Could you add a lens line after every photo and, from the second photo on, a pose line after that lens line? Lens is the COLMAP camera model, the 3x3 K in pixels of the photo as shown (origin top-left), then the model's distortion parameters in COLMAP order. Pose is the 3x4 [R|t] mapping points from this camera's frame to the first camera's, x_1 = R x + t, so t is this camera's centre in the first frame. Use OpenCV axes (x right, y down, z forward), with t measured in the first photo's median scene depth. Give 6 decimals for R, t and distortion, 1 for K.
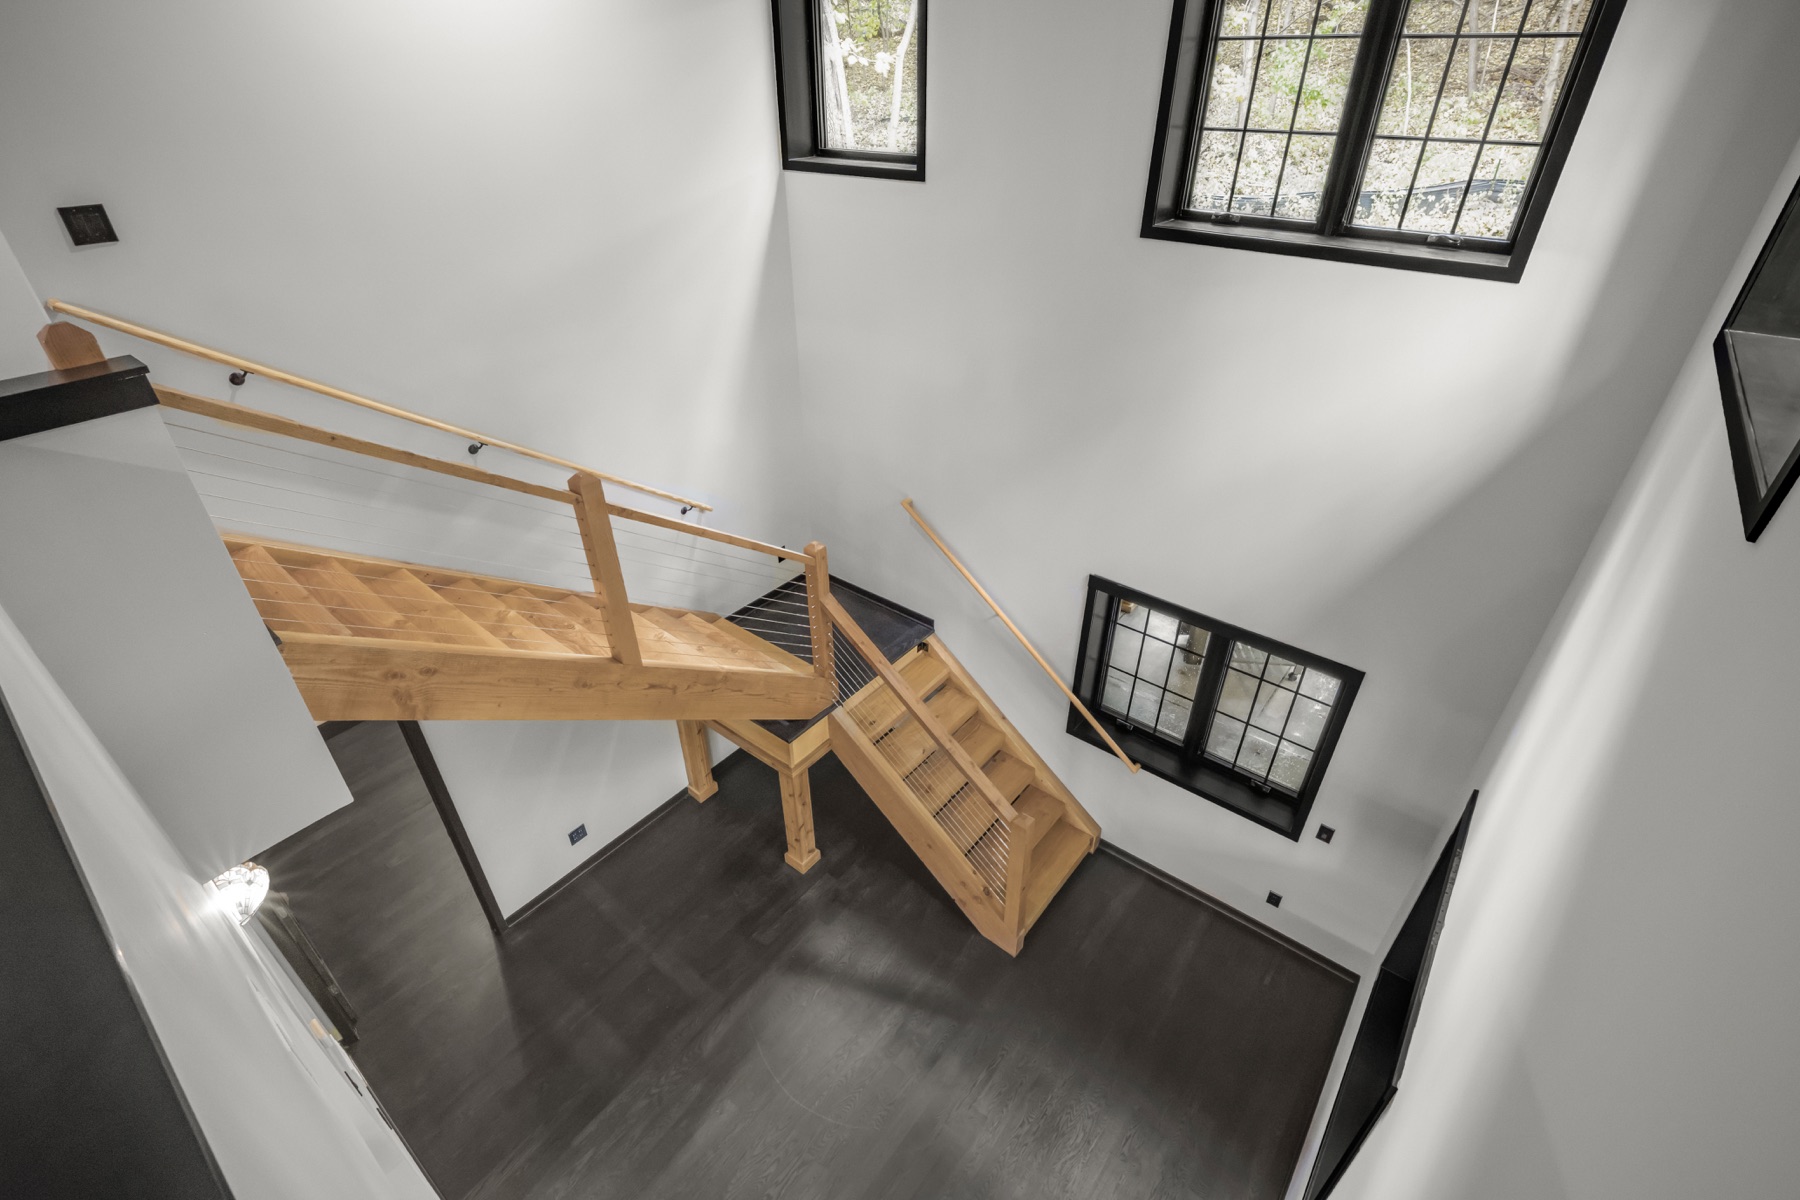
lens RADIAL K [[816.9, 0, 902.9], [0, 816.9, 594.8], [0, 0, 1]] dist [-0.015587, 0.000442]
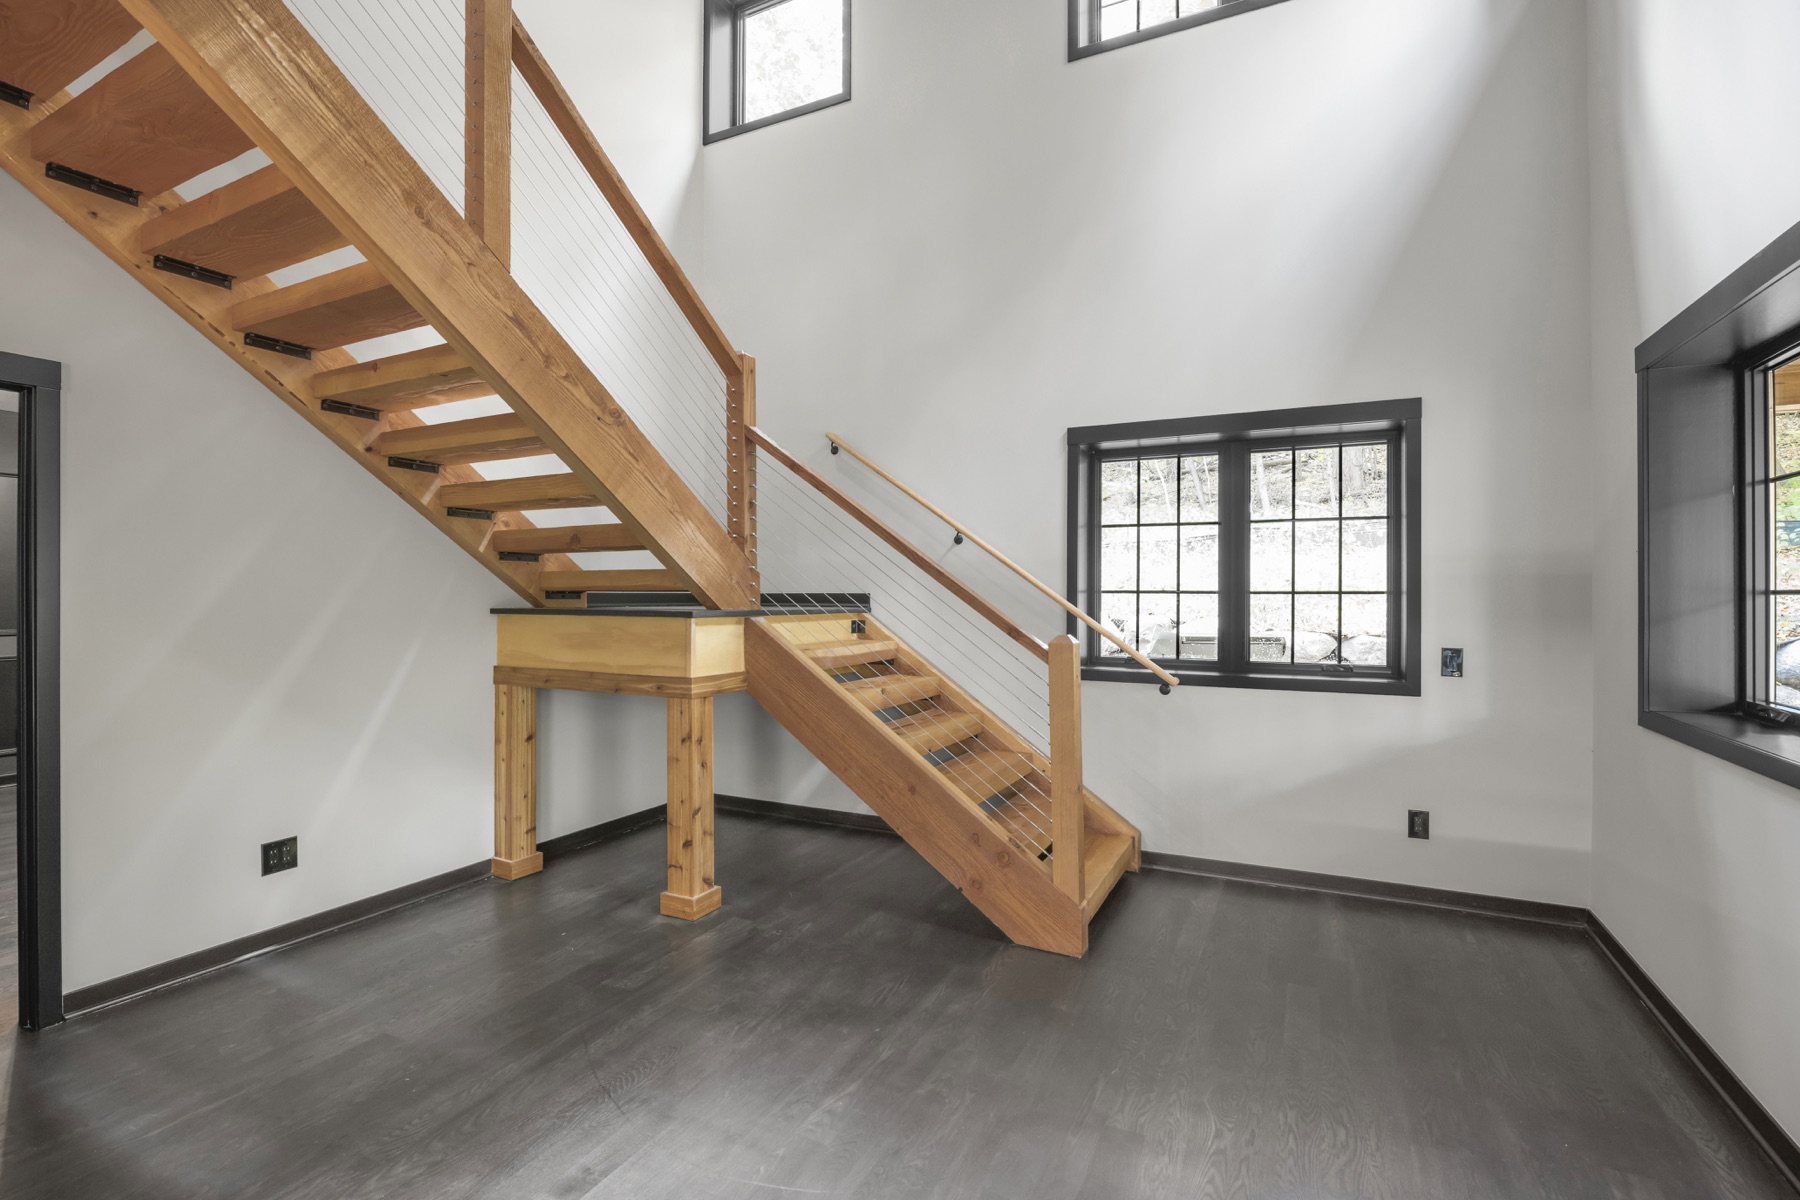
lens RADIAL K [[816.9, 0, 902.9], [0, 816.9, 594.8], [0, 0, 1]] dist [-0.015587, 0.000442]
pose [[0.978862, 0.002248, 0.204508, -0.099337], [0.110284, 0.836306, -0.537056, 0.498336], [-0.172239, 0.548258, 0.818381, 0.387035]]
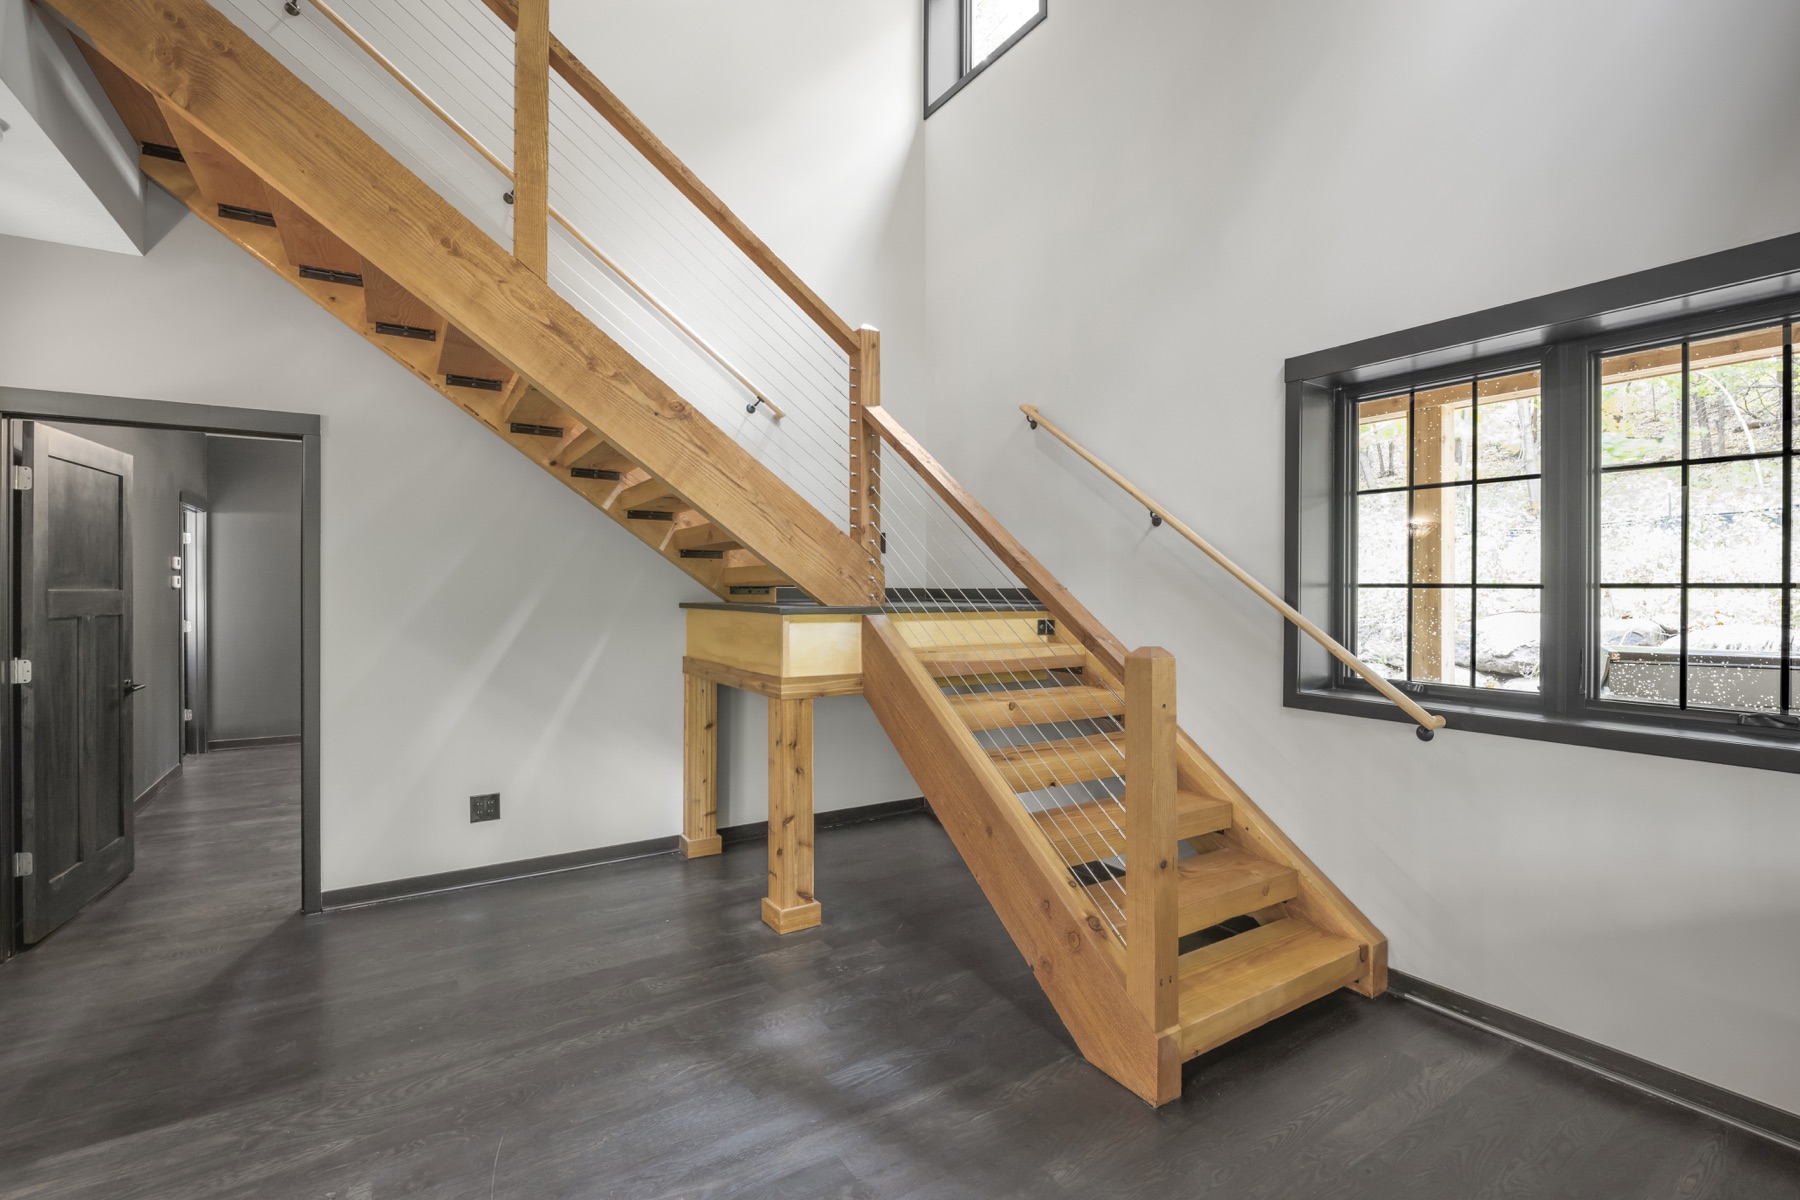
lens RADIAL K [[816.5, 0, 903.4], [0, 816.5, 590.6], [0, 0, 1]] dist [-0.014627, 0.000388]
pose [[0.945657, 0.001902, -0.325160, 0.141364], [-0.179610, 0.836643, -0.517463, 0.437102], [0.271059, 0.547745, 0.791519, 0.479720]]
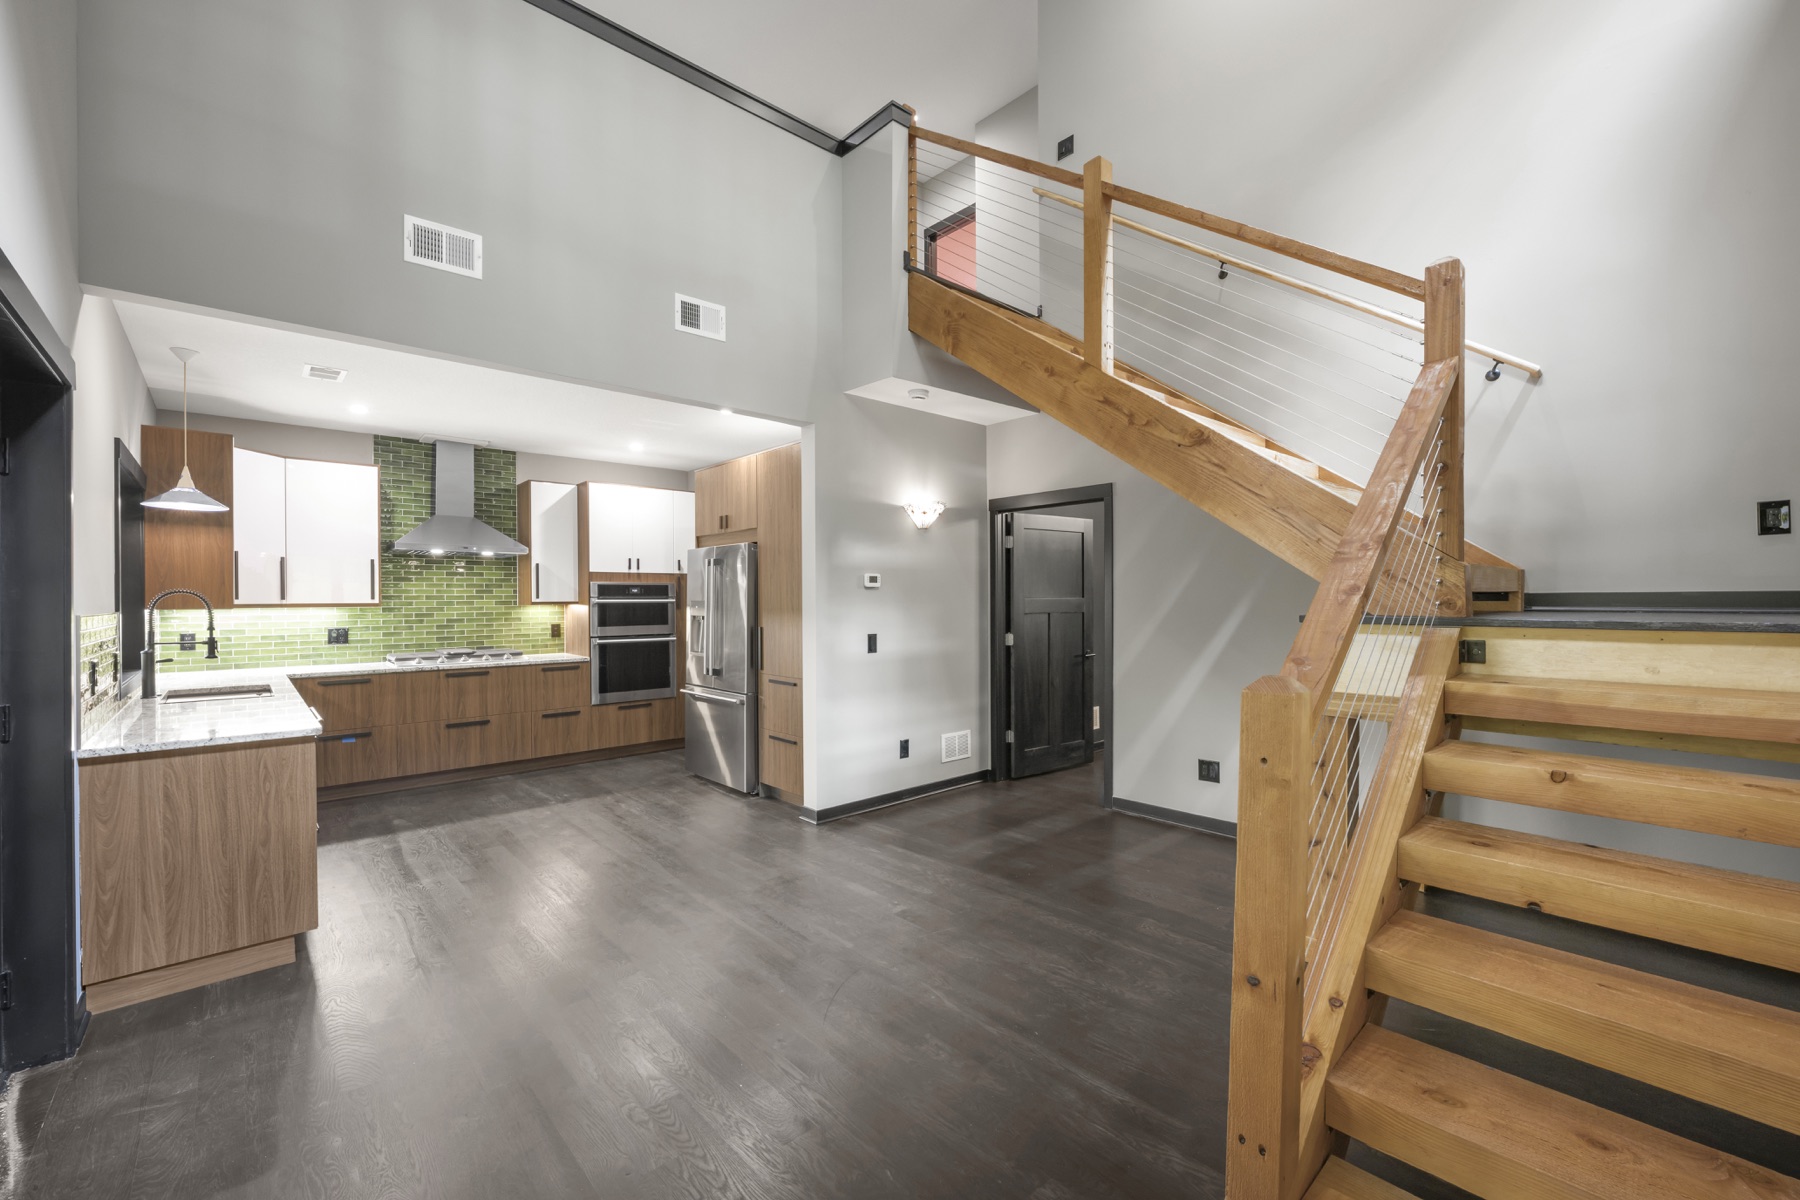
lens RADIAL K [[732.2, 0, 900.2], [0, 732.2, 603.1], [0, 0, 1]] dist [-0.010227, 0.000215]
pose [[-0.157994, 0.007155, -0.987414, 0.396357], [-0.537643, 0.838127, 0.092100, 0.256399], [0.828238, 0.545428, -0.128573, 0.756119]]
